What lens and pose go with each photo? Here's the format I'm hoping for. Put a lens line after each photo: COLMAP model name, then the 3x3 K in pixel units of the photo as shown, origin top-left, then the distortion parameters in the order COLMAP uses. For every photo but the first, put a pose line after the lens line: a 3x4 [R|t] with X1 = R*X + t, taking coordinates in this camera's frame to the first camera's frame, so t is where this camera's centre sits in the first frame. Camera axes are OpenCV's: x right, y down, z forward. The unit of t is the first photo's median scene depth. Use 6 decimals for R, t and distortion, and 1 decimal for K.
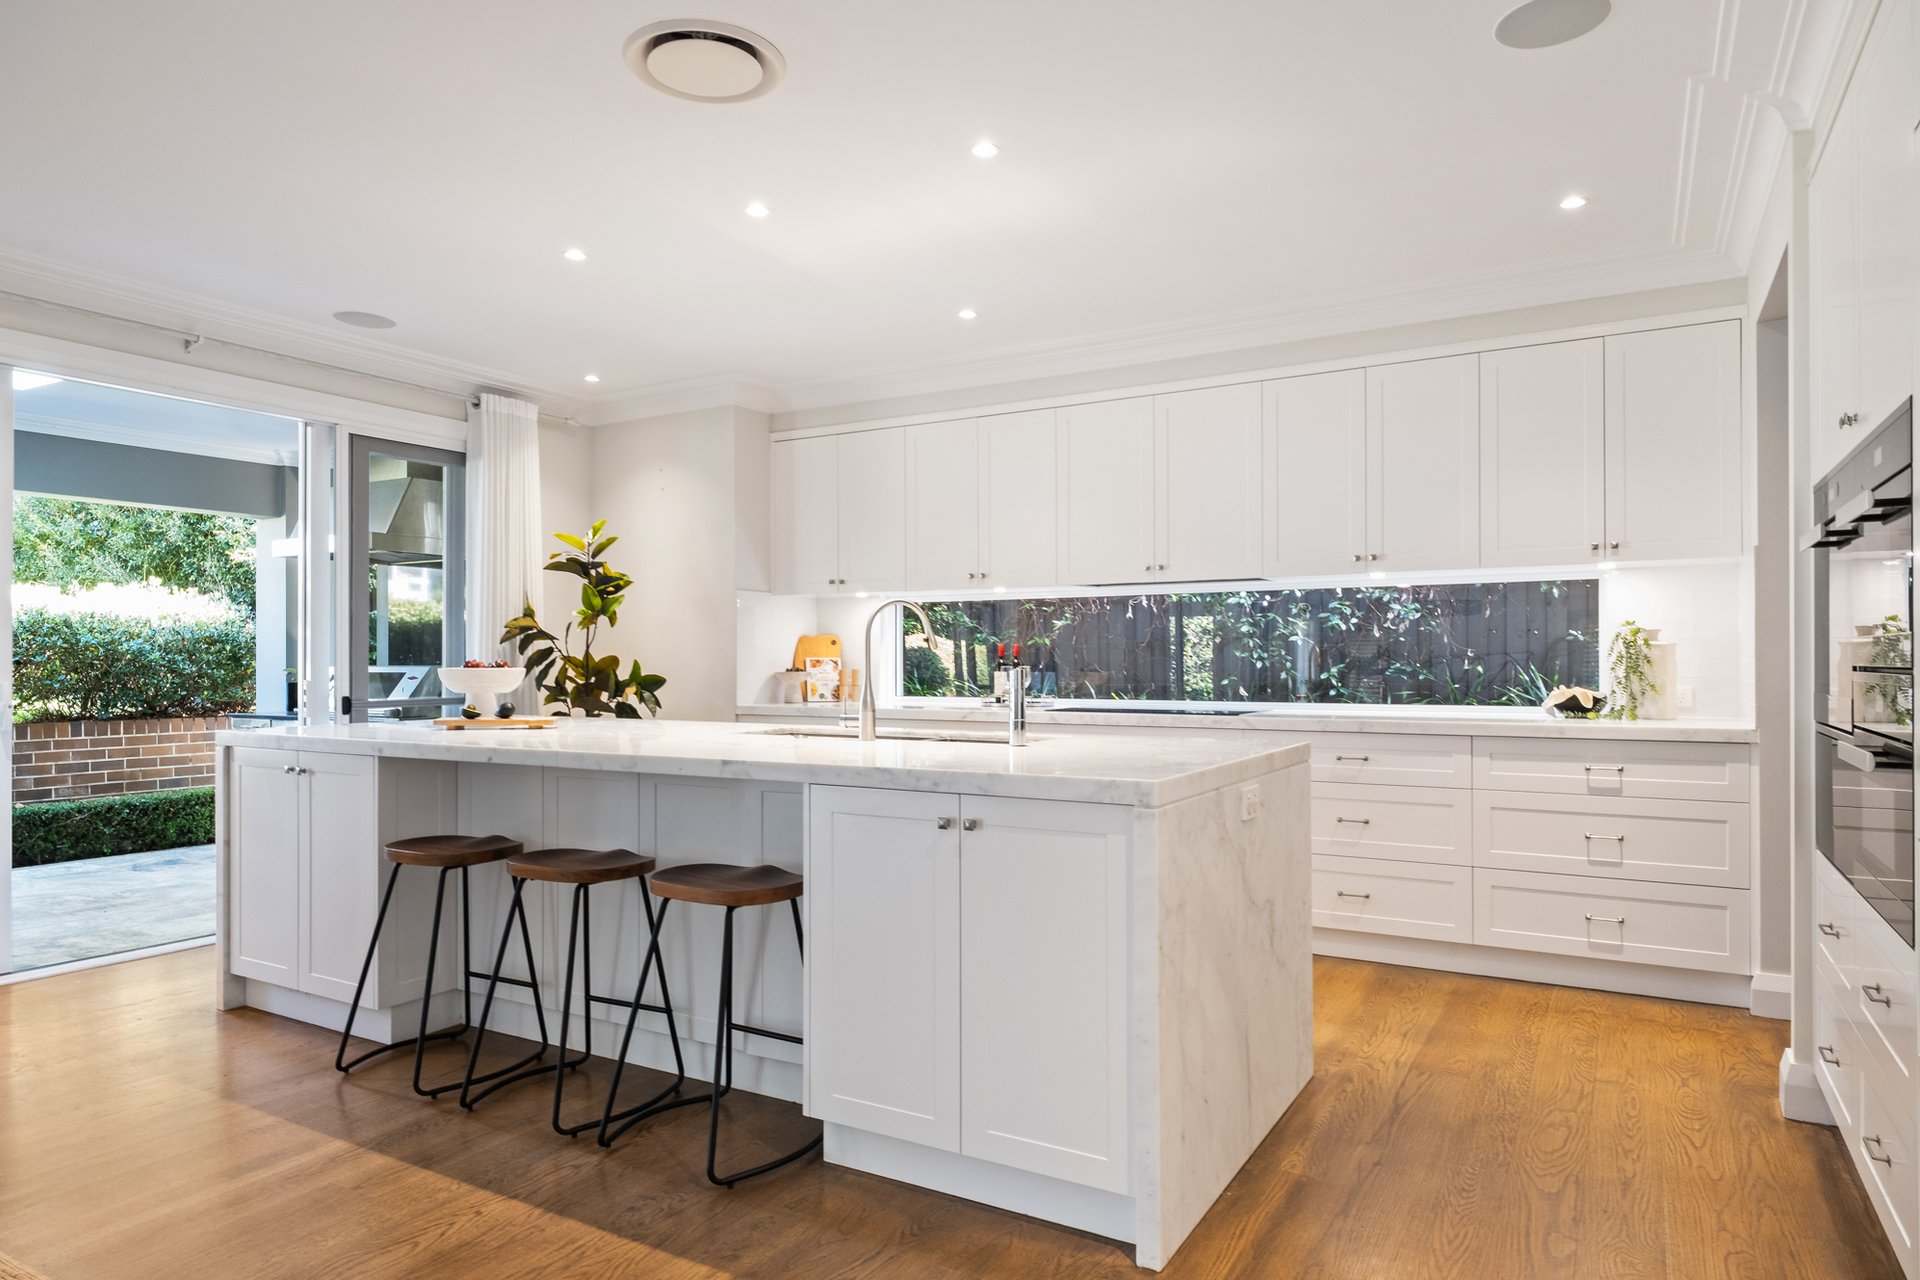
lens RADIAL K [[1176.0, 0, 956.0], [0, 1176.0, 642.3], [0, 0, 1]] dist [0.004404, -0.000893]
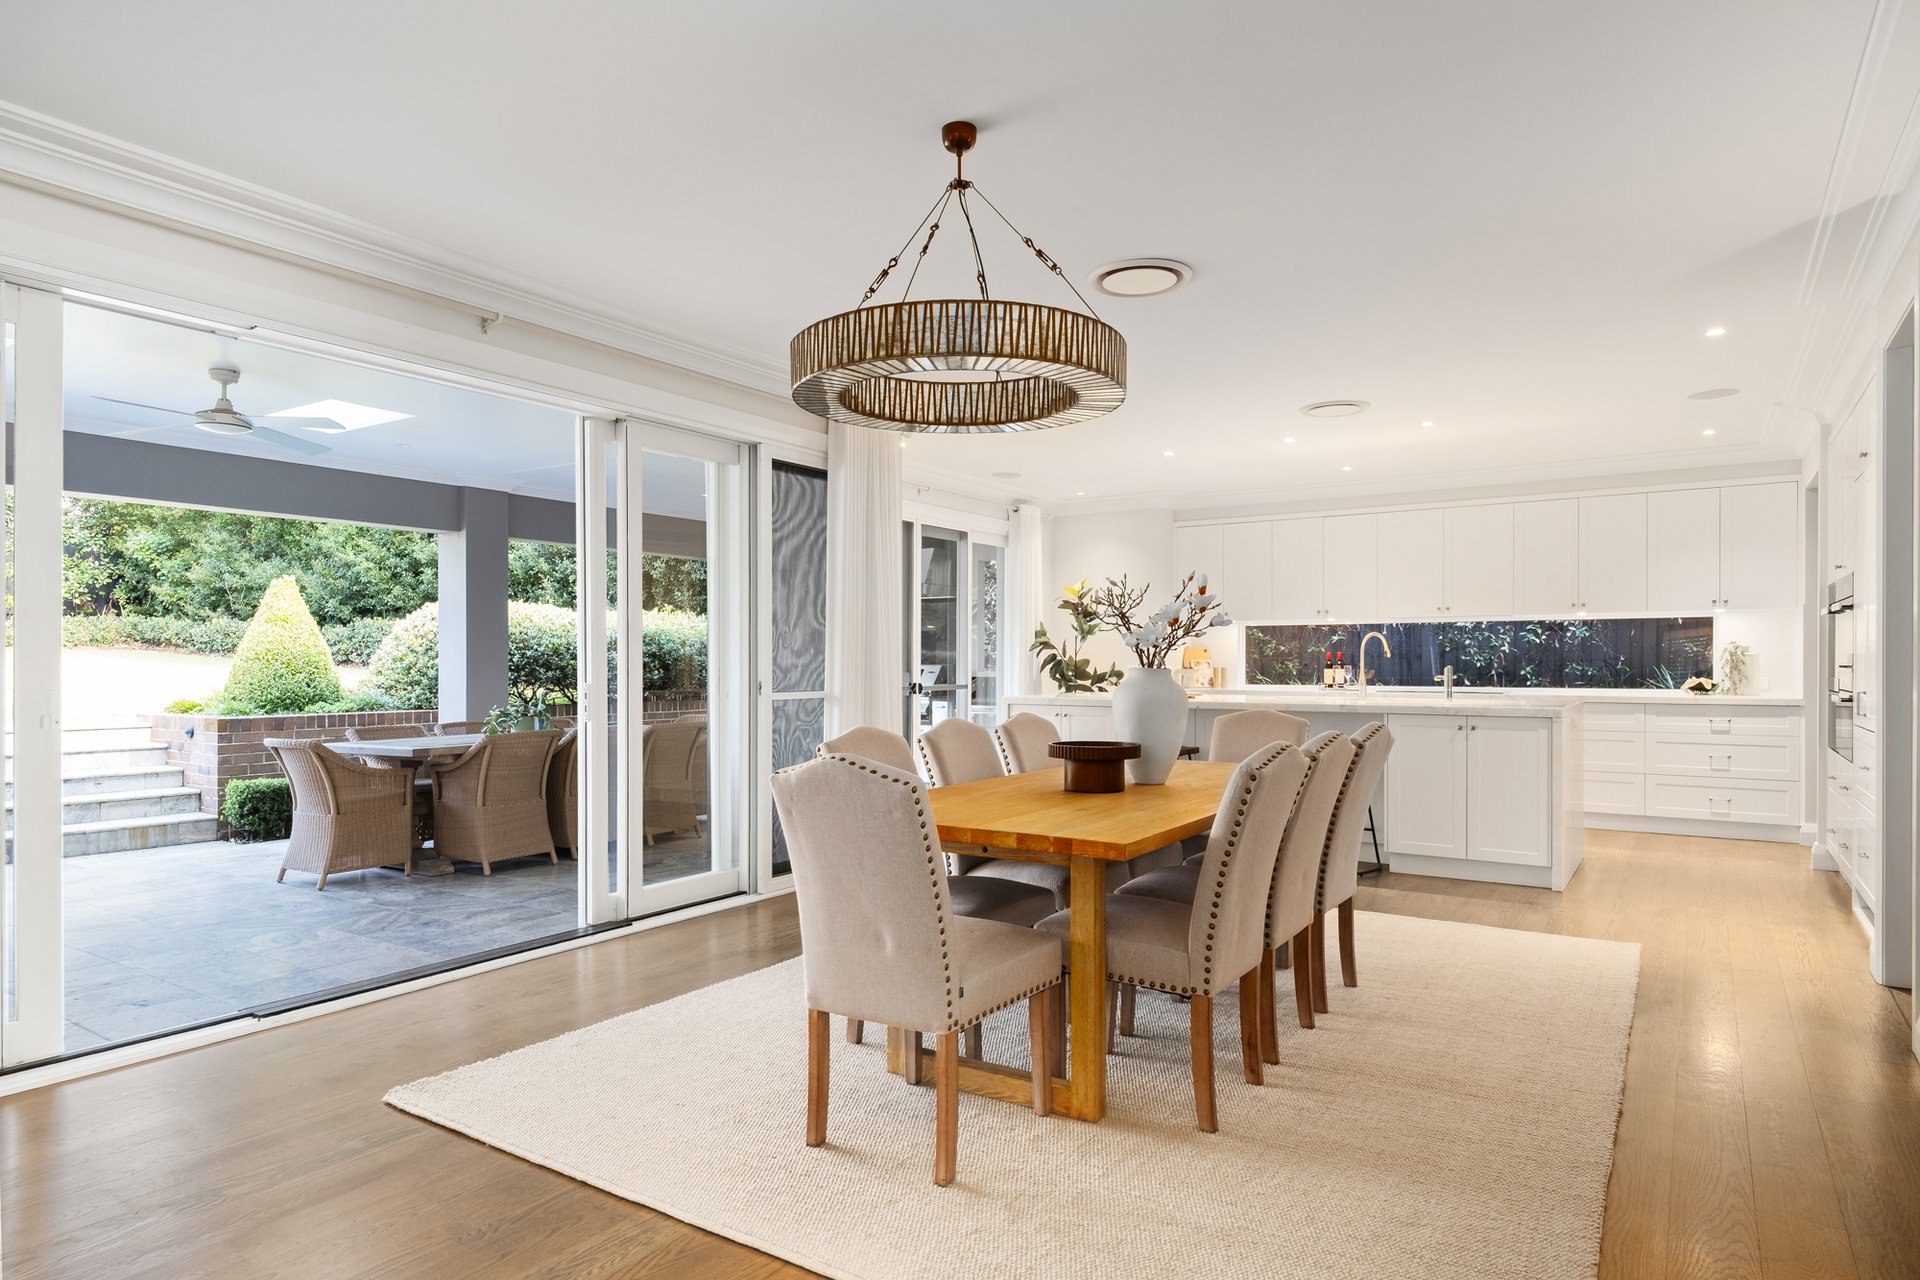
lens RADIAL K [[1109.0, 0, 958.7], [0, 1109.0, 655.1], [0, 0, 1]] dist [0.008778, -0.000213]
pose [[0.998006, 0.001775, -0.063095, -0.511247], [-0.001087, 0.999940, 0.010939, -0.014479], [0.063111, -0.010849, 0.997948, -0.789742]]
